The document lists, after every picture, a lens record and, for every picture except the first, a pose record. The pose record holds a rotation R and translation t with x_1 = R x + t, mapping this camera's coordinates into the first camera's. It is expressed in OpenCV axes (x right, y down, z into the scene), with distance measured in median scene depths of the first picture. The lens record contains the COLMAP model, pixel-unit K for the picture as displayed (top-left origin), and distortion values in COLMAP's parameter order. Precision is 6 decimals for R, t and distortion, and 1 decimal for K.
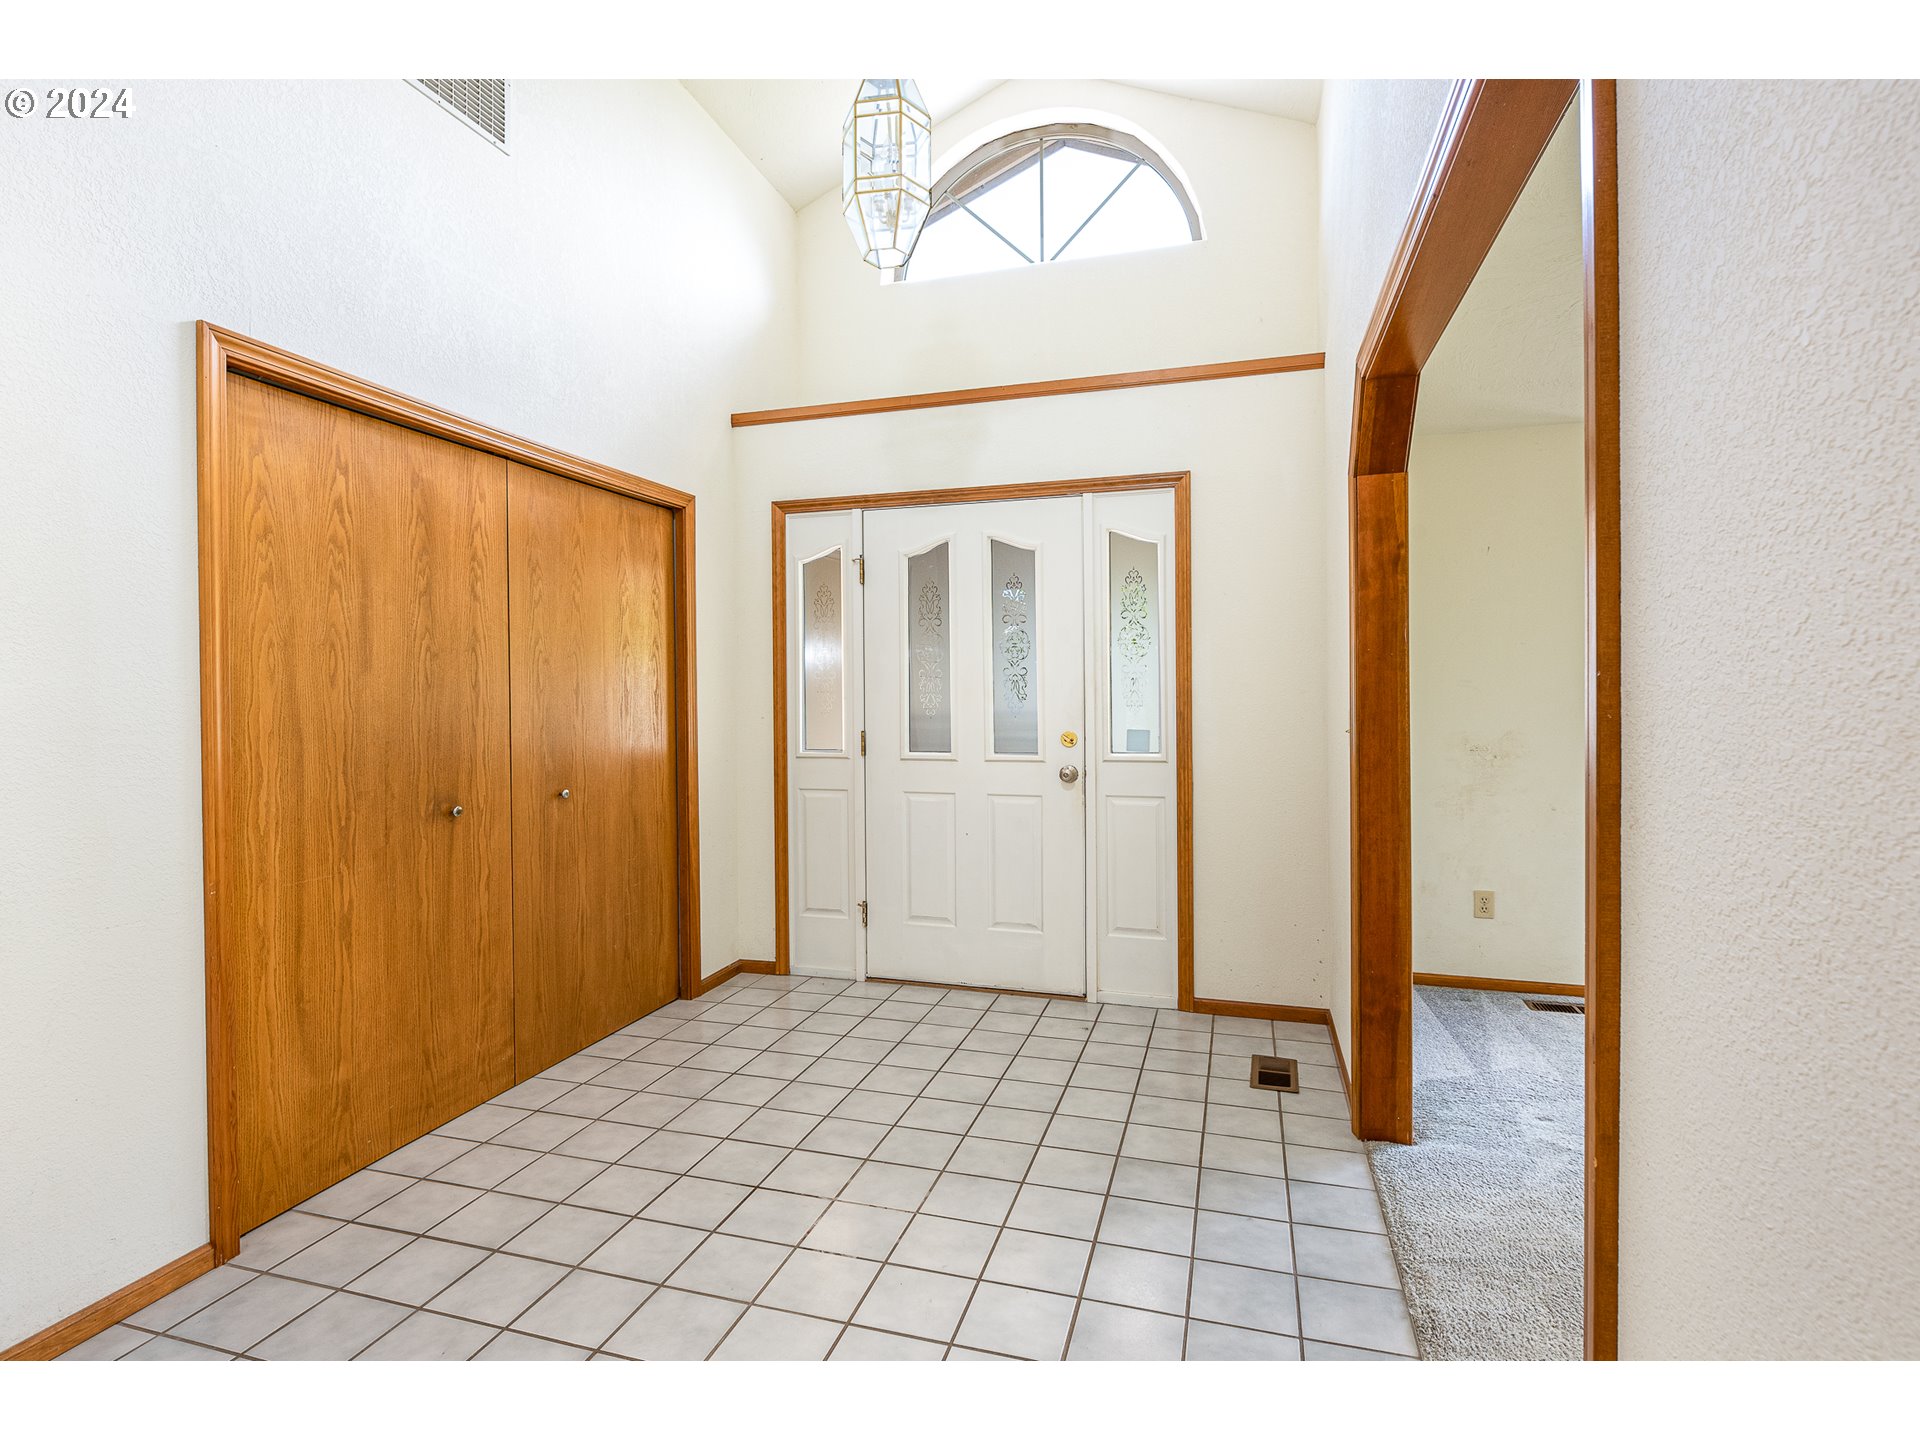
lens RADIAL K [[929.9, 0, 966.3], [0, 929.9, 695.7], [0, 0, 1]] dist [0.000078, -0.000290]
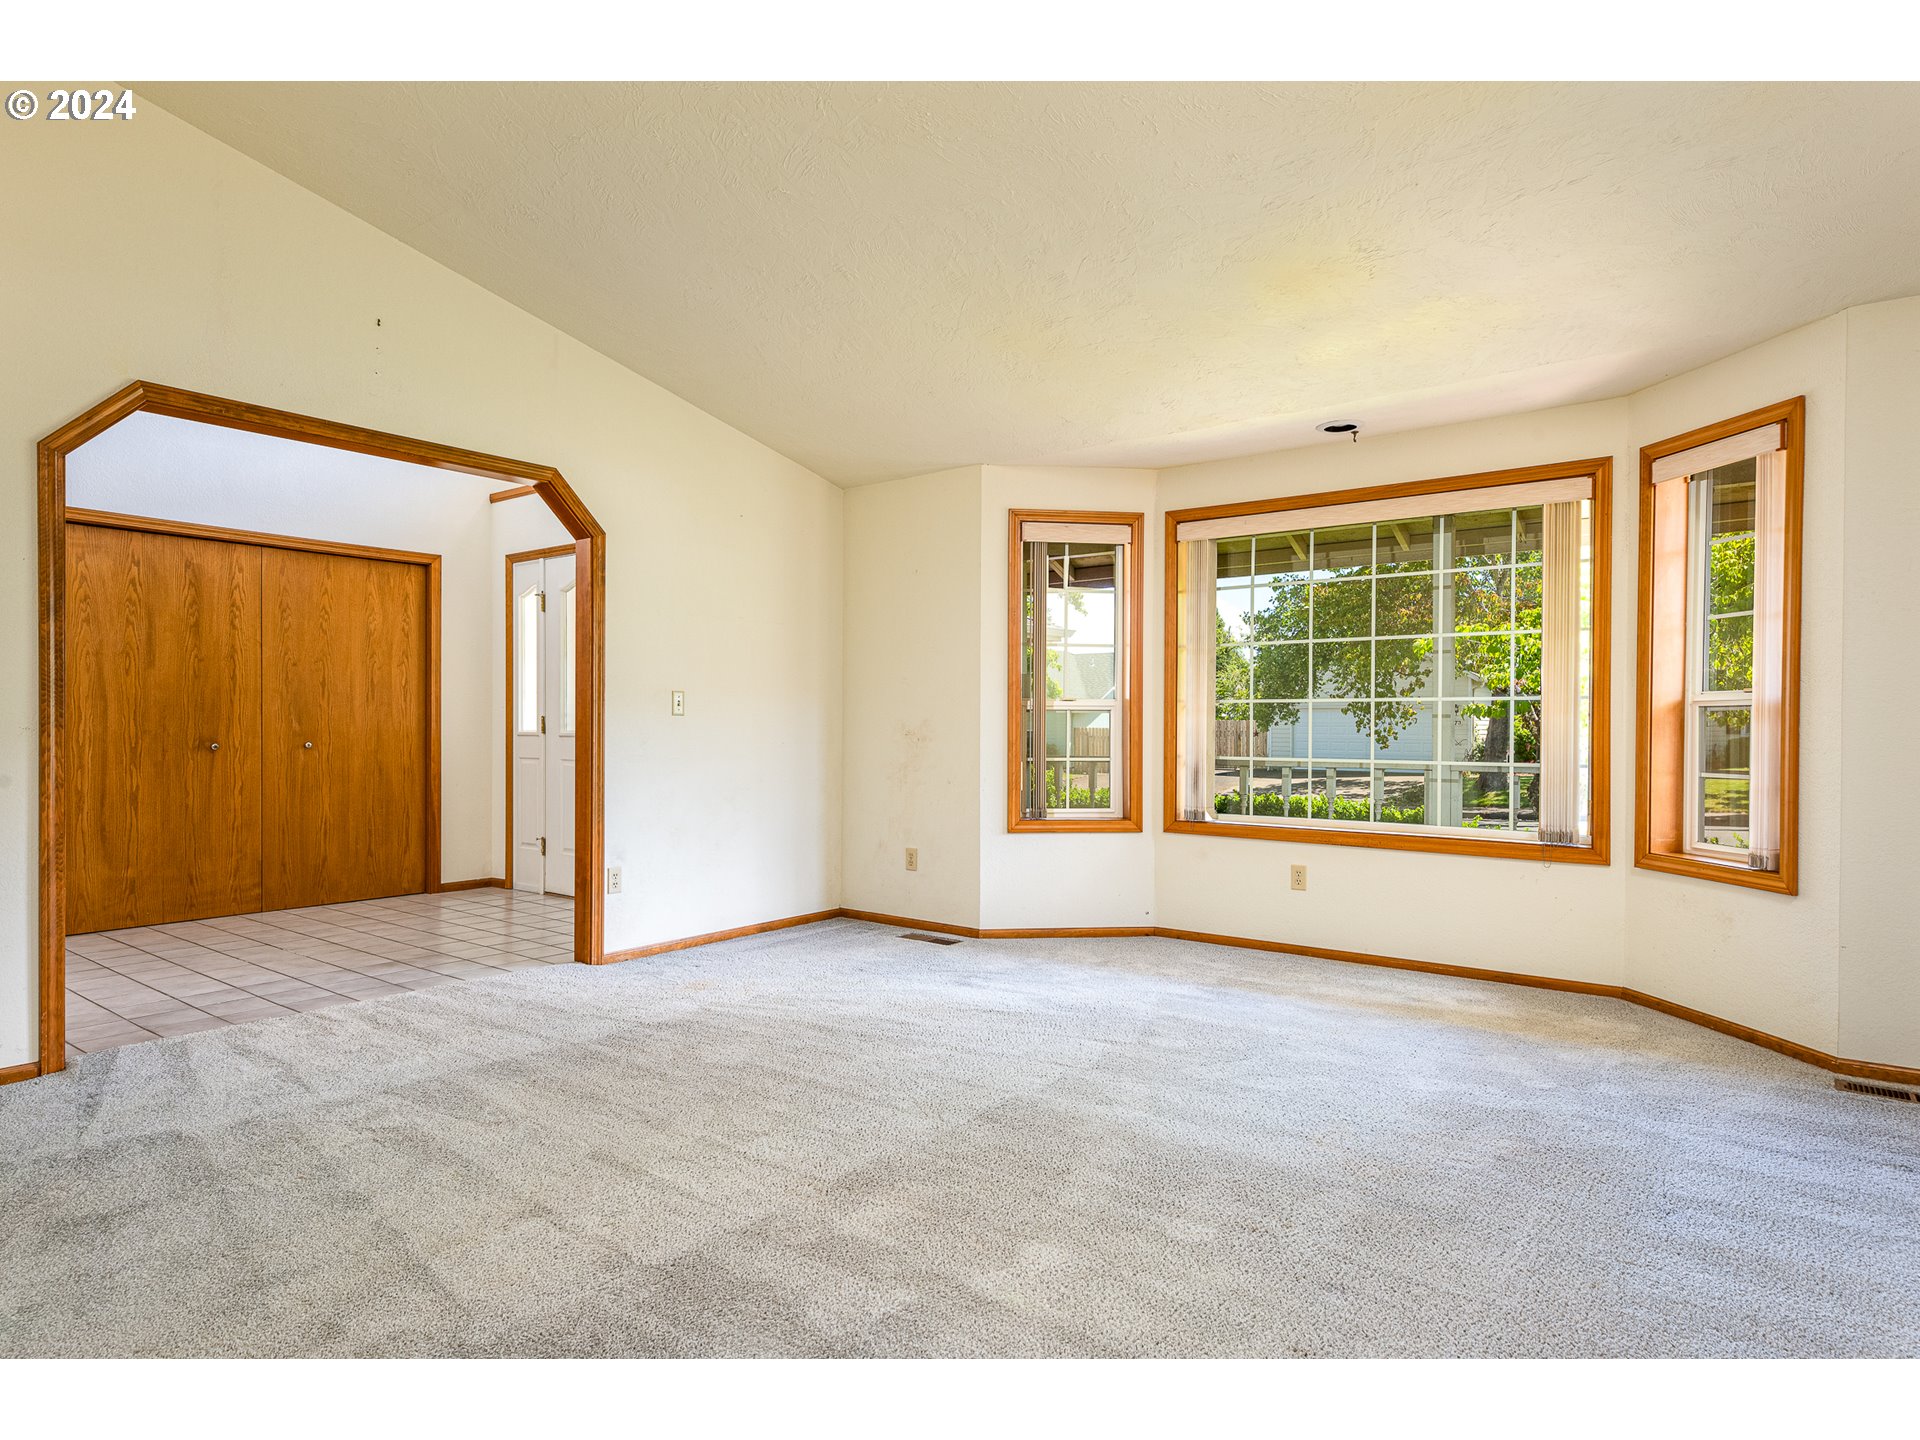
lens RADIAL K [[1085.9, 0, 967.1], [0, 1085.9, 730.9], [0, 0, 1]] dist [0.003053, 0.000295]
pose [[0.935700, 0.015876, -0.352439, 1.489689], [-0.014674, 0.999874, 0.006083, 0.057063], [0.352491, -0.000520, 0.935815, -0.434802]]
